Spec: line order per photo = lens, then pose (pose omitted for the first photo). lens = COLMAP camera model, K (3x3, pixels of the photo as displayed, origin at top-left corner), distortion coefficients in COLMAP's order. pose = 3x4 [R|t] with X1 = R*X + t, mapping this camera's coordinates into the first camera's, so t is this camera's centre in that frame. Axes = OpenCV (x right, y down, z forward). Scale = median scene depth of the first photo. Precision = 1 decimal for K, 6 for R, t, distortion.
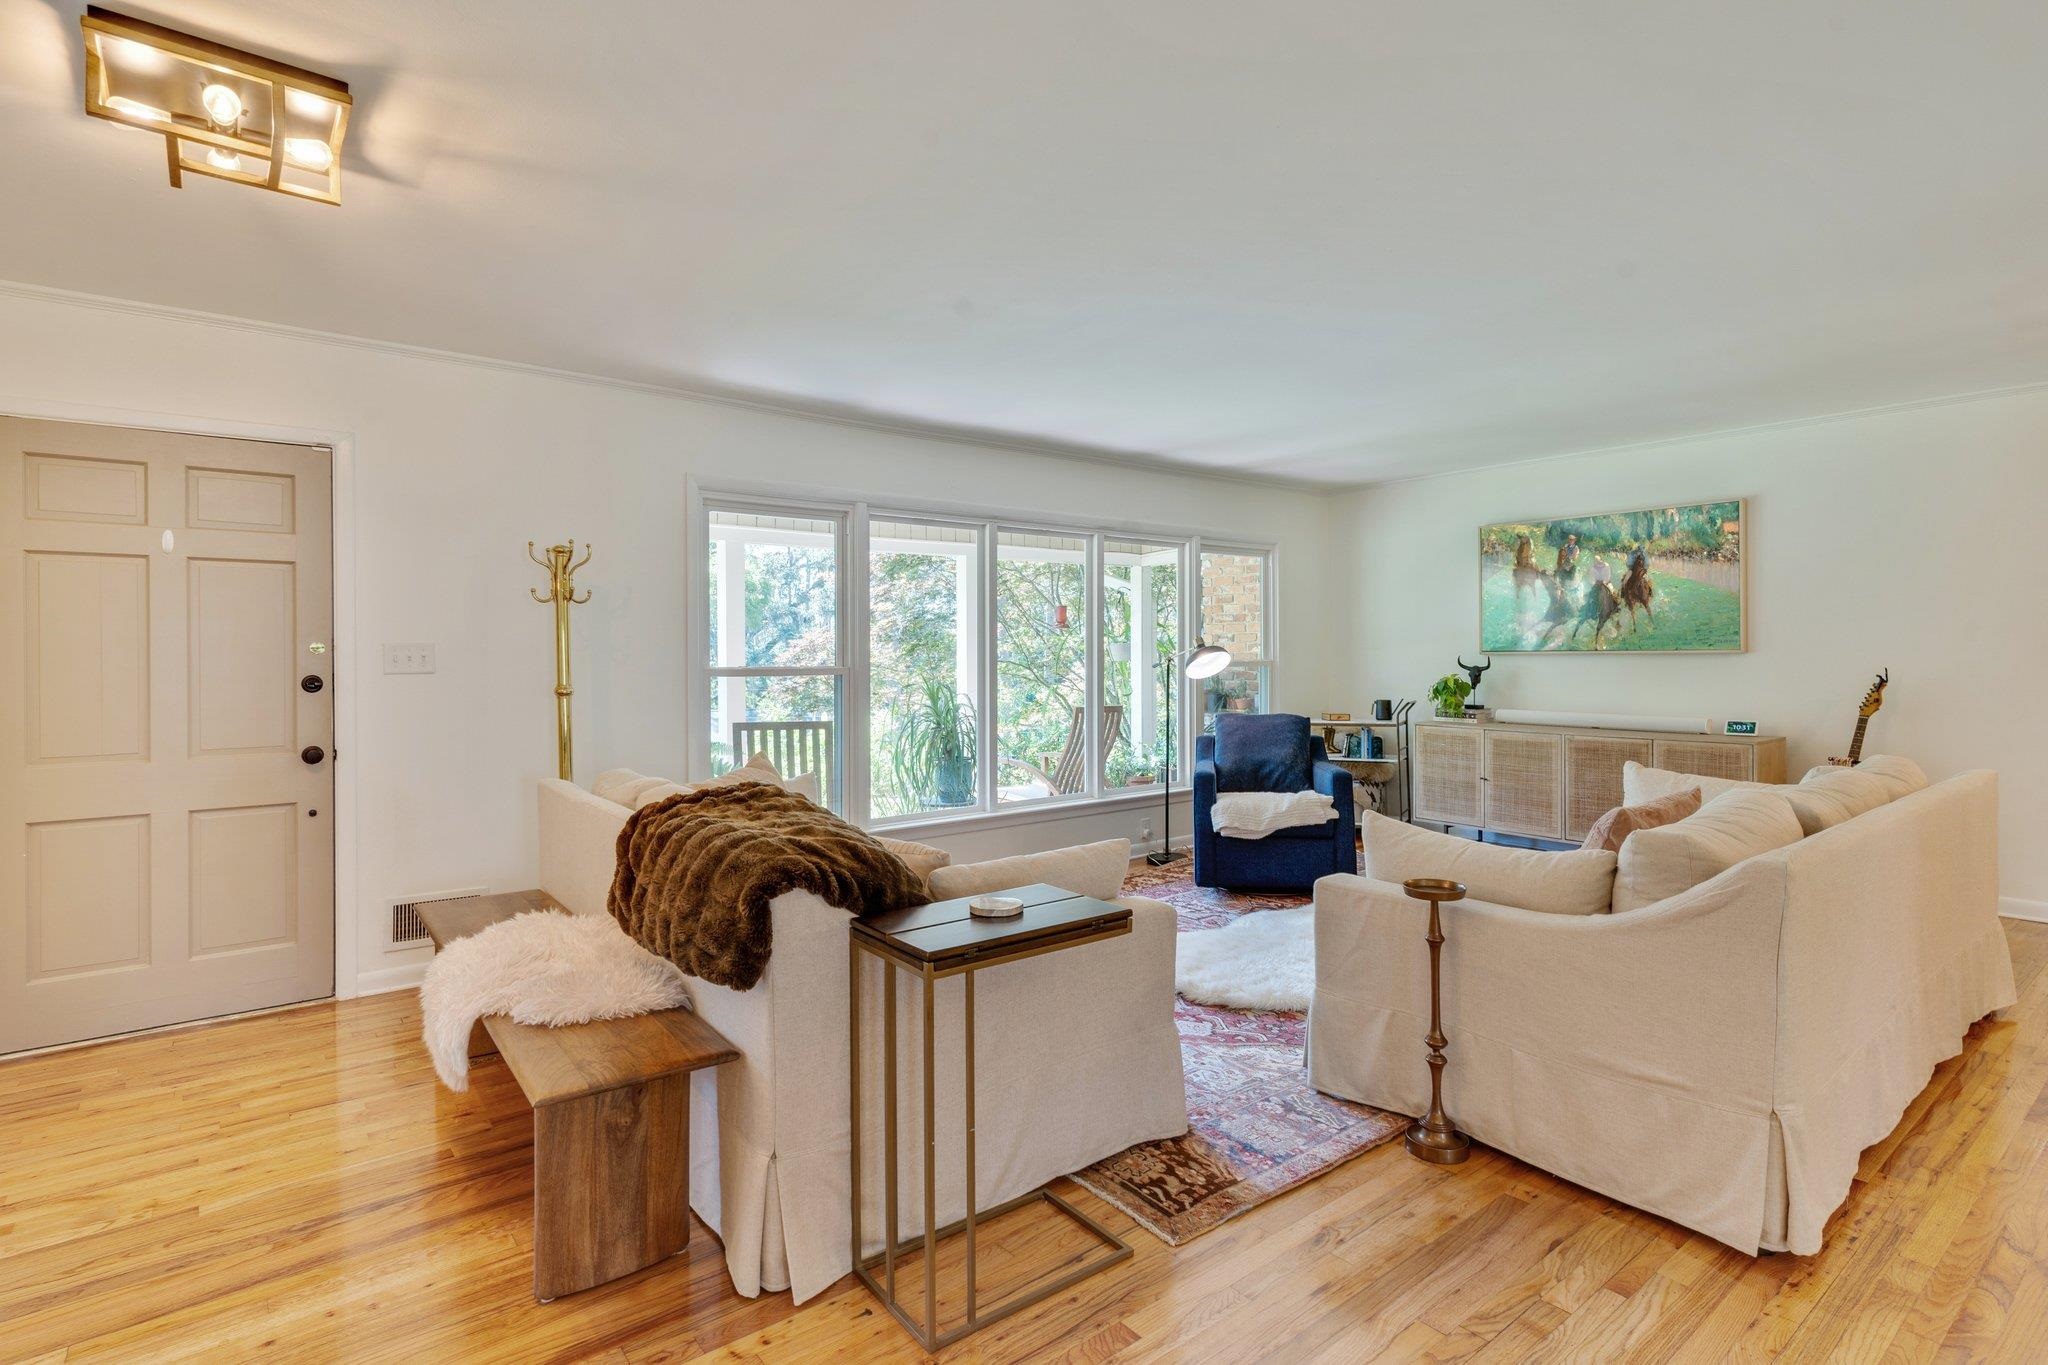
lens RADIAL K [[984.8, 0, 1030.3], [0, 984.8, 673.4], [0, 0, 1]] dist [0.007941, -0.001791]
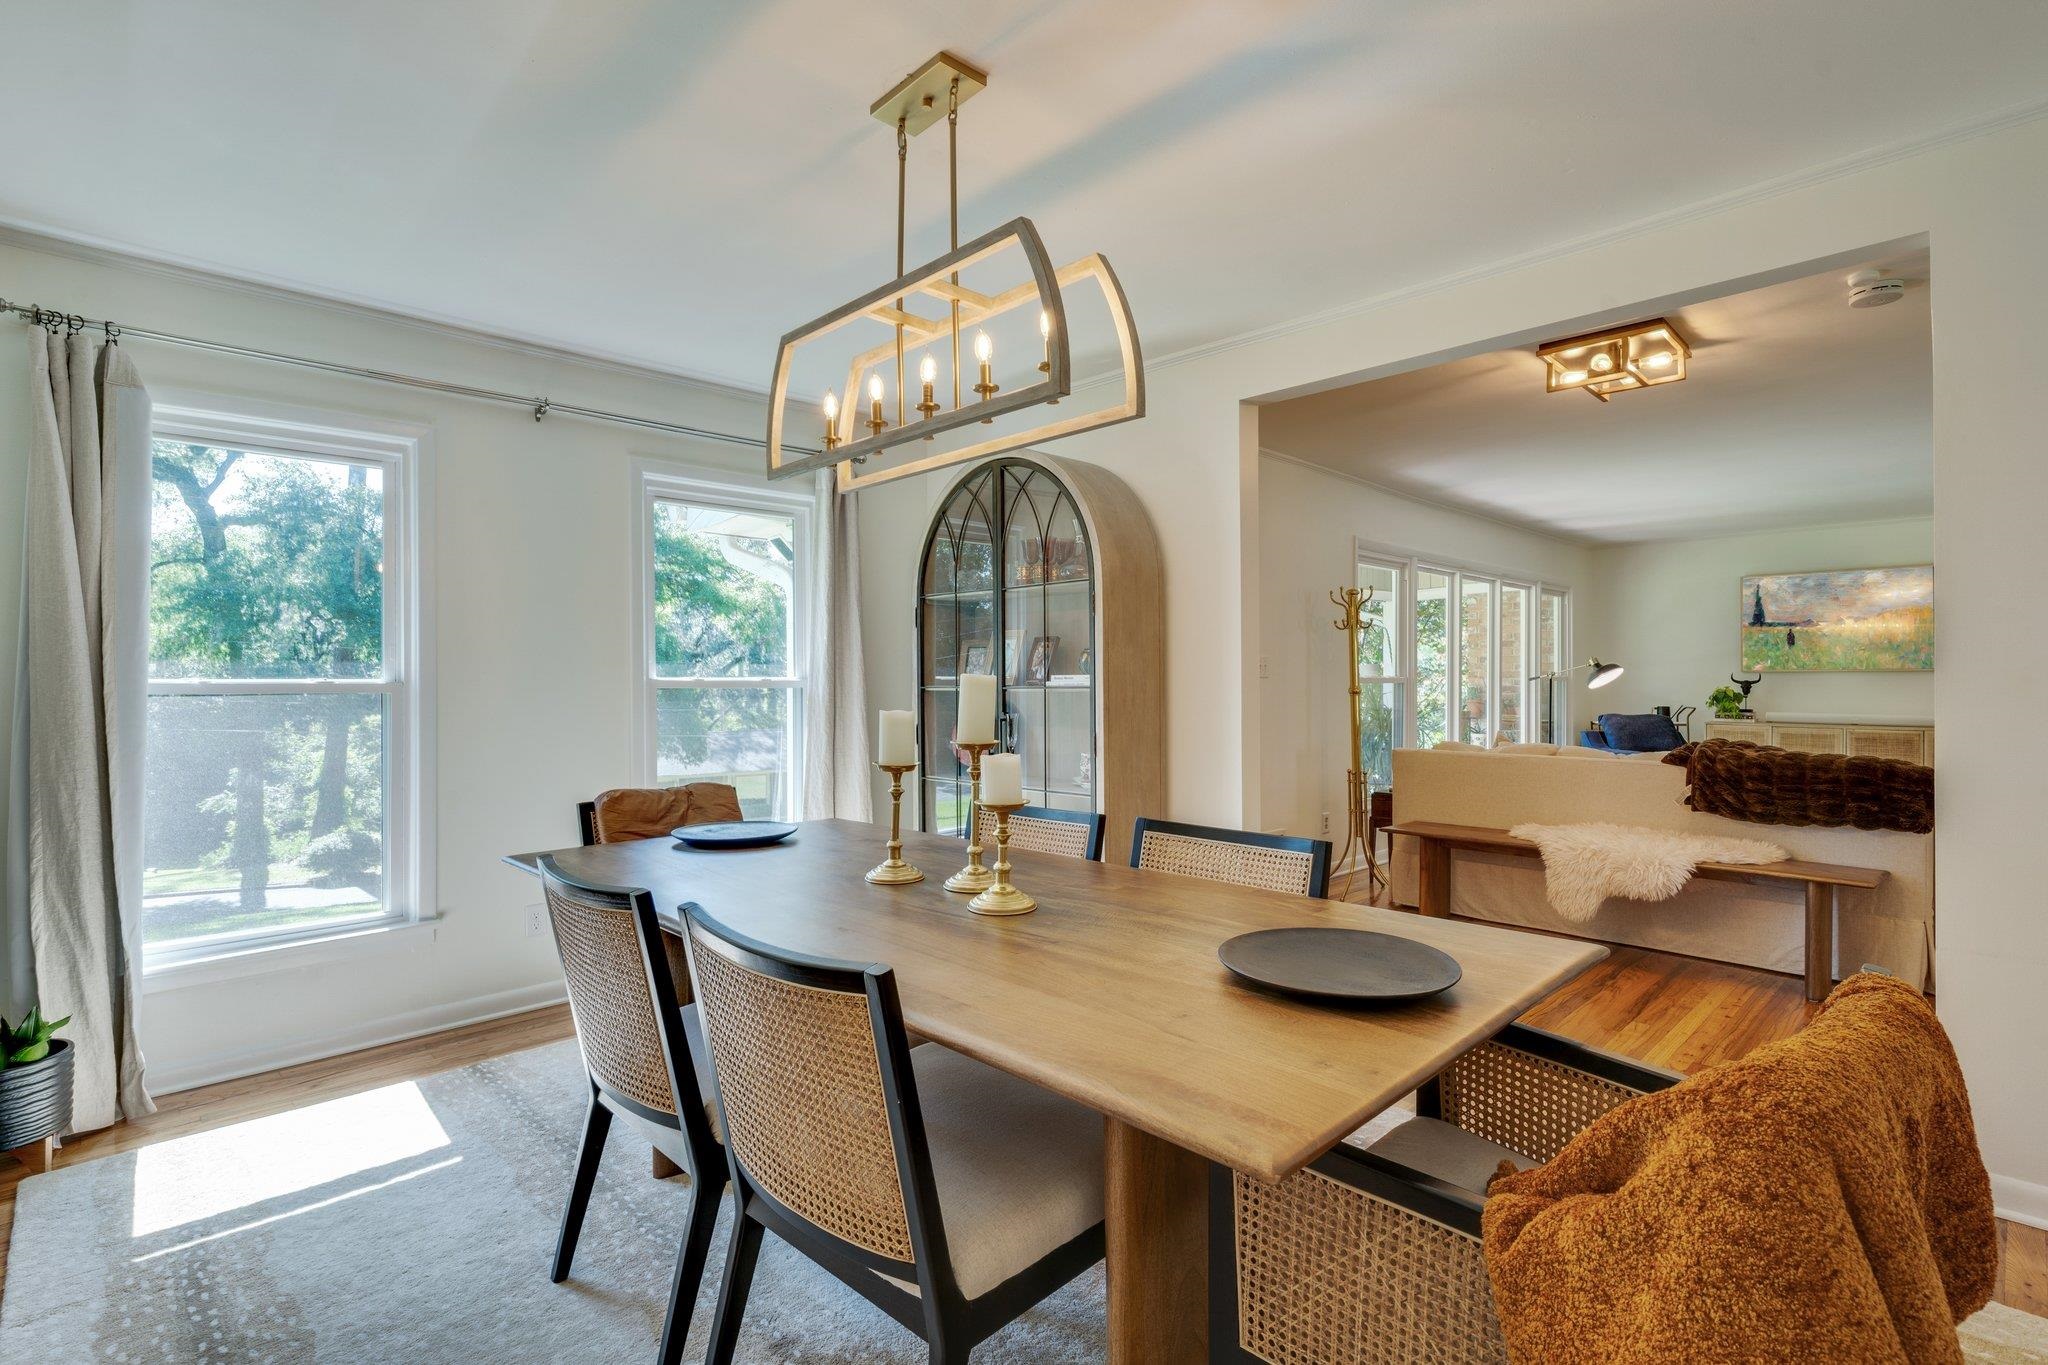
lens RADIAL K [[984.8, 0, 1025.3], [0, 984.8, 683.7], [0, 0, 1]] dist [0.007941, -0.001791]
pose [[0.994576, 0.004280, 0.103923, -0.675366], [-0.002606, 0.999865, -0.016243, 0.021581], [-0.103978, 0.015884, 0.994453, -0.242391]]
